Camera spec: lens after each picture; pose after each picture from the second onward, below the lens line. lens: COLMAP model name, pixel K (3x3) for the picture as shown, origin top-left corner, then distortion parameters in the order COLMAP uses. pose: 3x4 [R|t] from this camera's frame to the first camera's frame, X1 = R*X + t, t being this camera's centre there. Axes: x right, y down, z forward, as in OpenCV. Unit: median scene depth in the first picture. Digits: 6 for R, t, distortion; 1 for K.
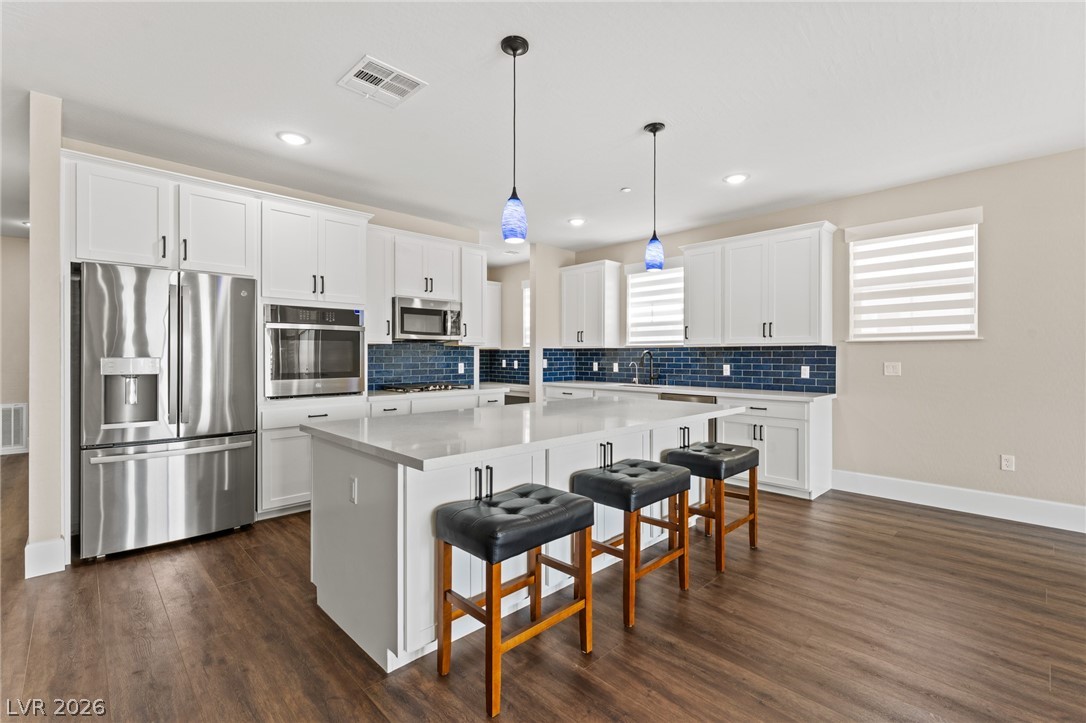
lens RADIAL K [[485.1, 0, 542.0], [0, 485.1, 358.6], [0, 0, 1]] dist [0.001070, -0.001138]
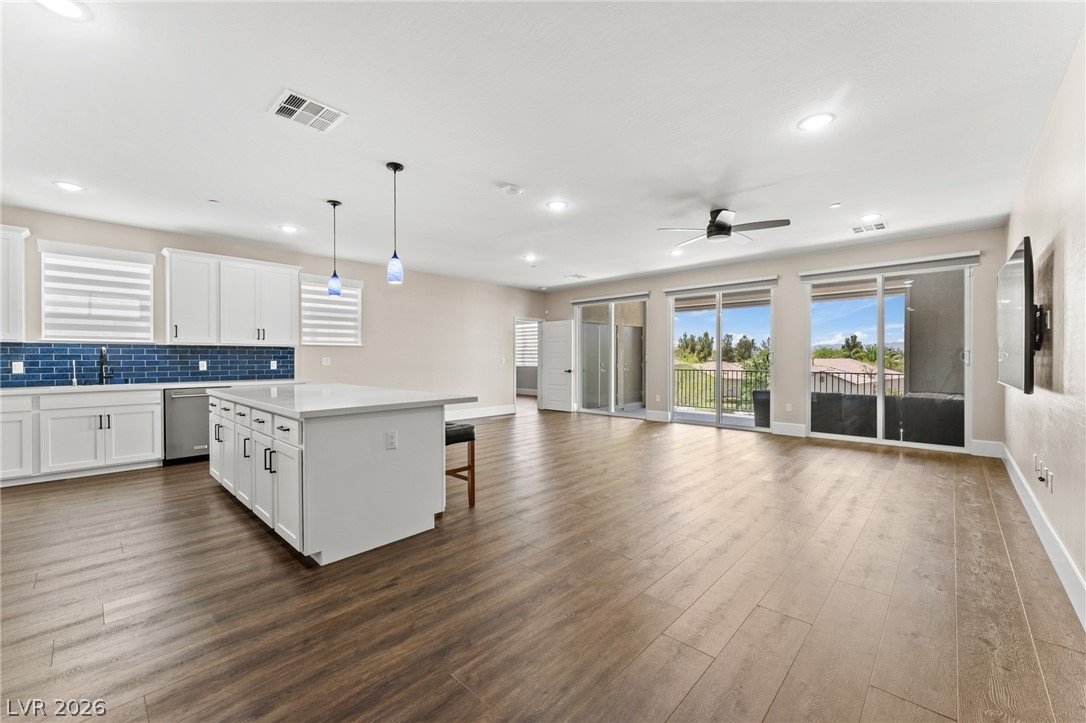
lens RADIAL K [[436.7, 0, 539.9], [0, 436.7, 356.8], [0, 0, 1]] dist [0.002353, -0.000430]
pose [[-0.048893, -0.001852, 0.998802, -0.768342], [0.005817, 0.999981, 0.002139, 0.005436], [-0.998787, 0.005915, -0.048881, 0.269675]]
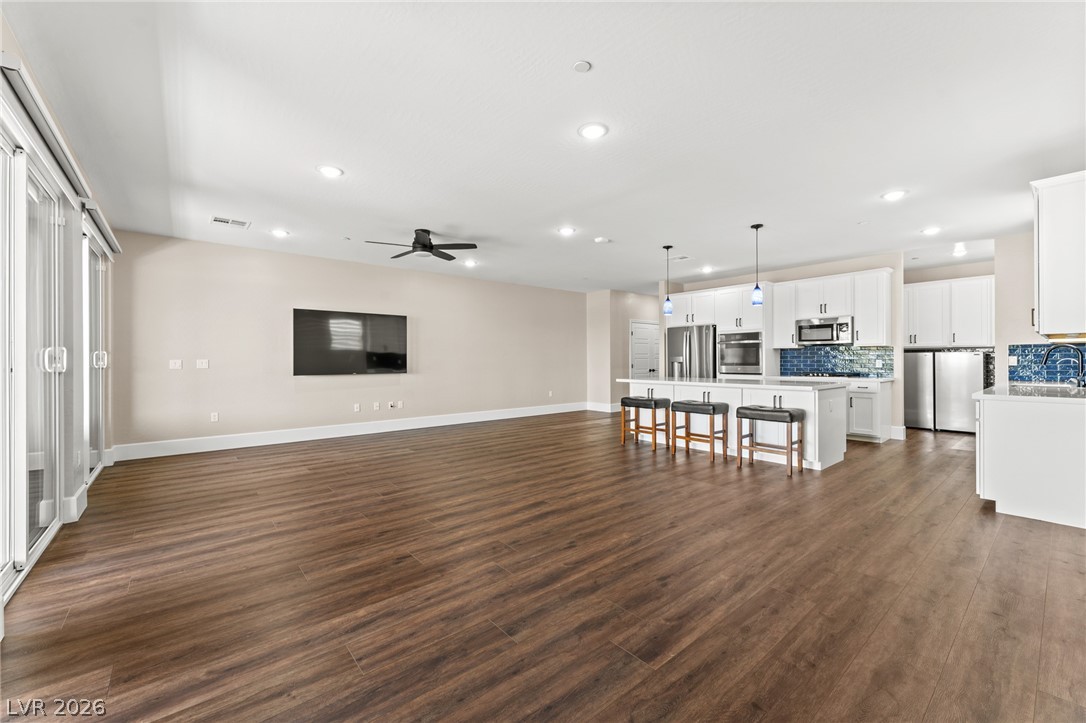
lens RADIAL K [[436.7, 0, 537.5], [0, 436.7, 361.2], [0, 0, 1]] dist [0.002353, -0.000430]
pose [[-0.078162, 0.001089, -0.996940, 1.231280], [-0.002380, 0.999996, 0.001279, 0.016038], [0.996938, 0.002472, -0.078159, 0.200284]]
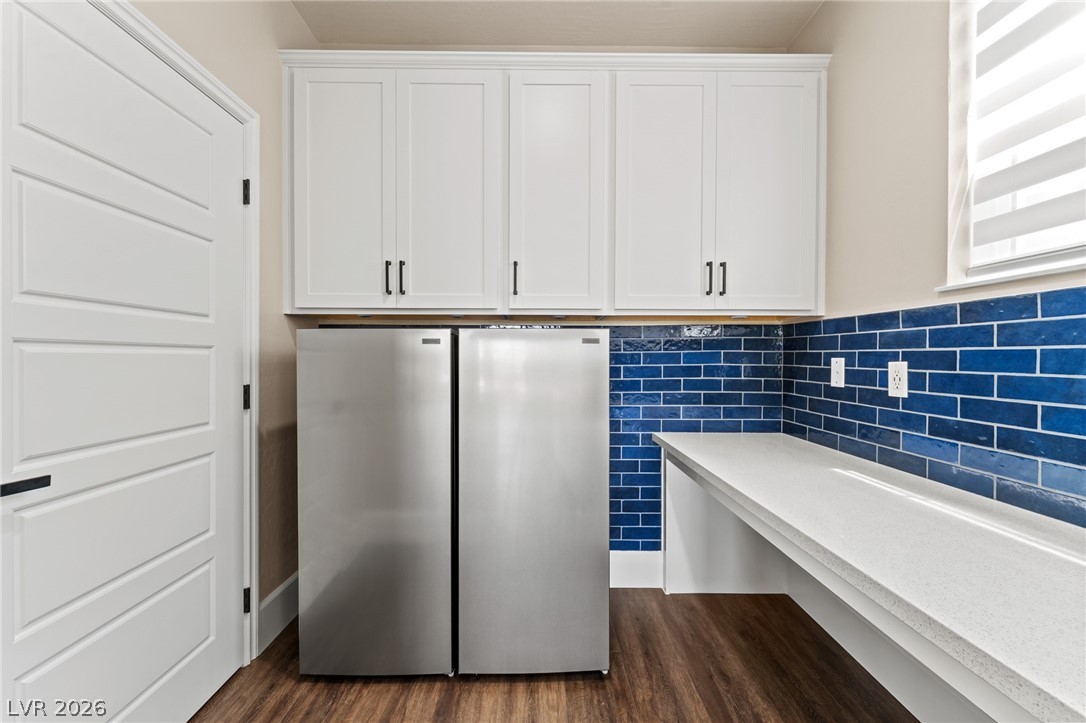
lens RADIAL K [[436.7, 0, 537.8], [0, 436.7, 365.5], [0, 0, 1]] dist [0.002353, -0.000430]
pose [[0.721506, 0.010718, -0.692325, -0.056662], [-0.007514, 0.999943, 0.007649, 0.009730], [0.692367, -0.000316, 0.721545, 1.212881]]
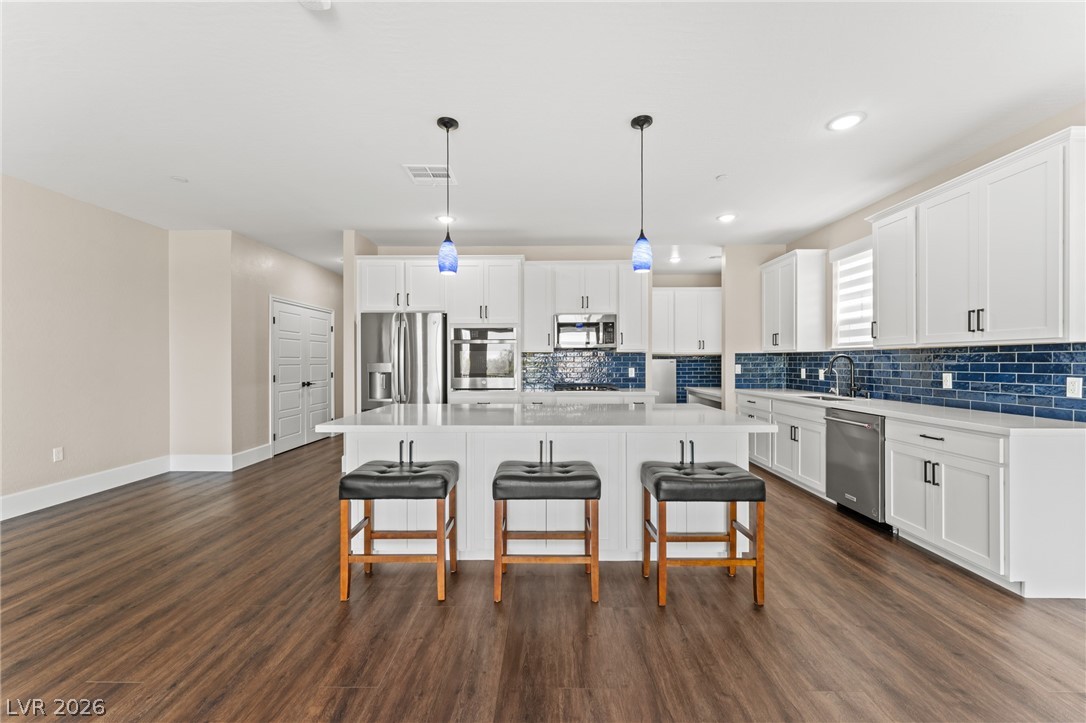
lens RADIAL K [[436.7, 0, 539.6], [0, 436.7, 360.8], [0, 0, 1]] dist [0.002353, -0.000430]
pose [[0.708303, -0.003292, -0.705901, 0.447283], [-0.001240, 0.999982, -0.005908, -0.000875], [0.705908, 0.005060, 0.708286, 0.160347]]
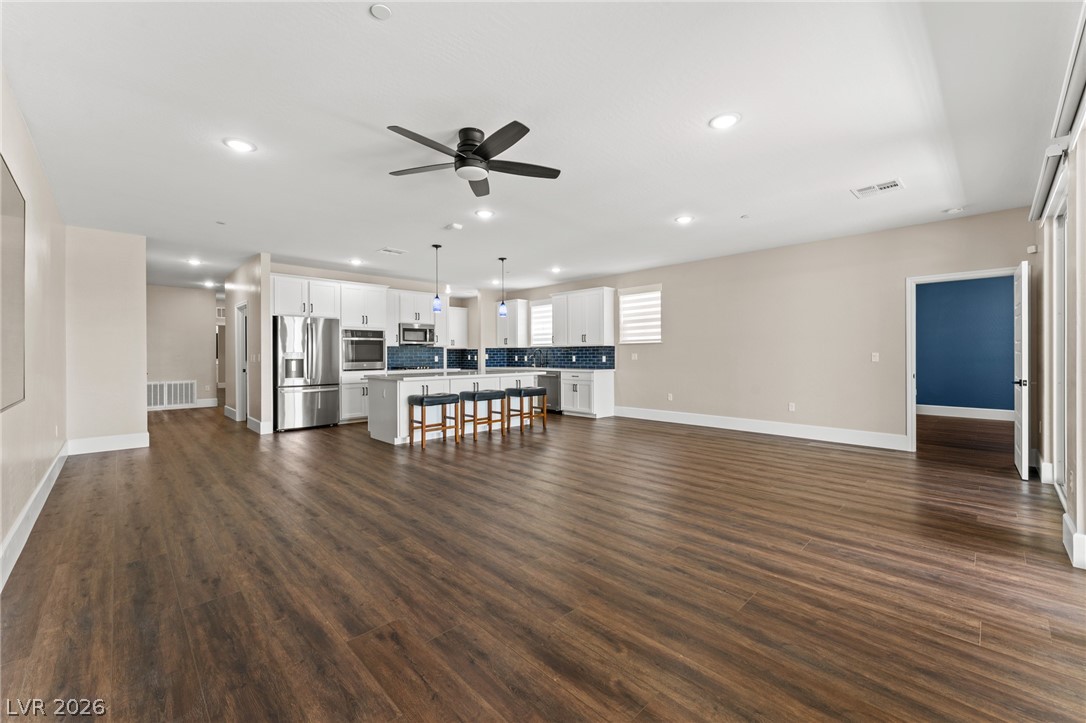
lens RADIAL K [[436.7, 0, 545.4], [0, 436.7, 355.5], [0, 0, 1]] dist [0.002353, -0.000430]
pose [[0.999945, -0.005822, 0.008768, 0.275822], [0.005869, 0.999968, -0.005352, 0.021055], [-0.008736, 0.005403, 0.999947, -0.798089]]
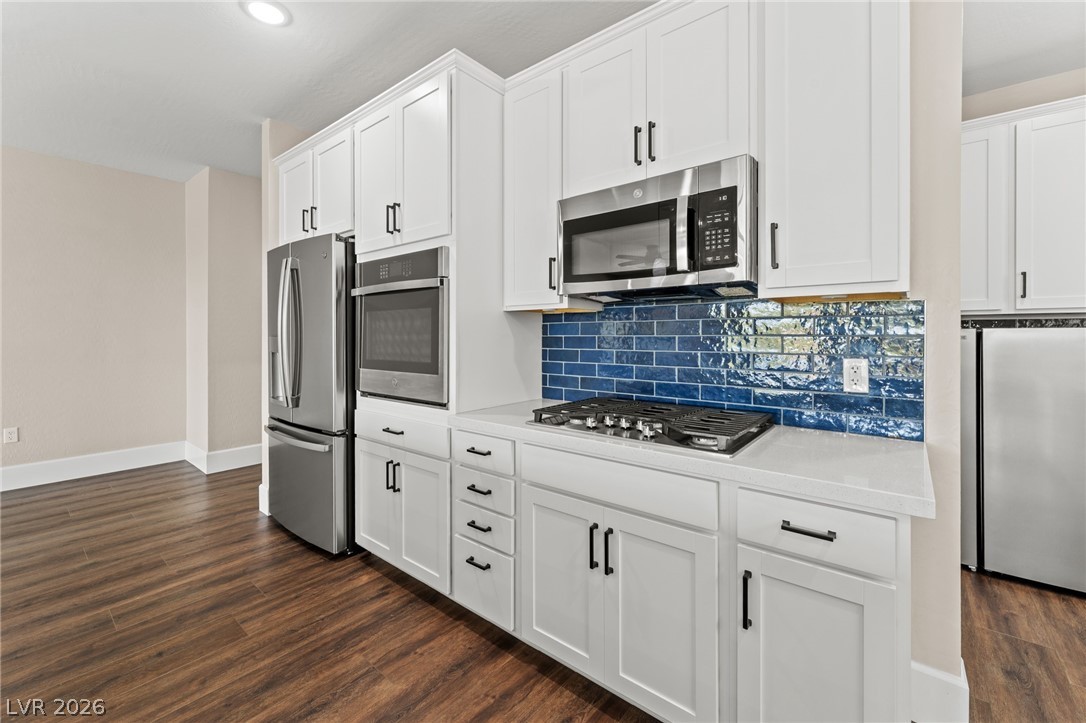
lens RADIAL K [[436.7, 0, 541.4], [0, 436.7, 337.6], [0, 0, 1]] dist [0.002353, -0.000430]
pose [[0.108663, 0.006817, -0.994055, 0.088730], [-0.006737, 0.999959, 0.006121, -0.004792], [0.994056, 0.006032, 0.108704, 0.888623]]
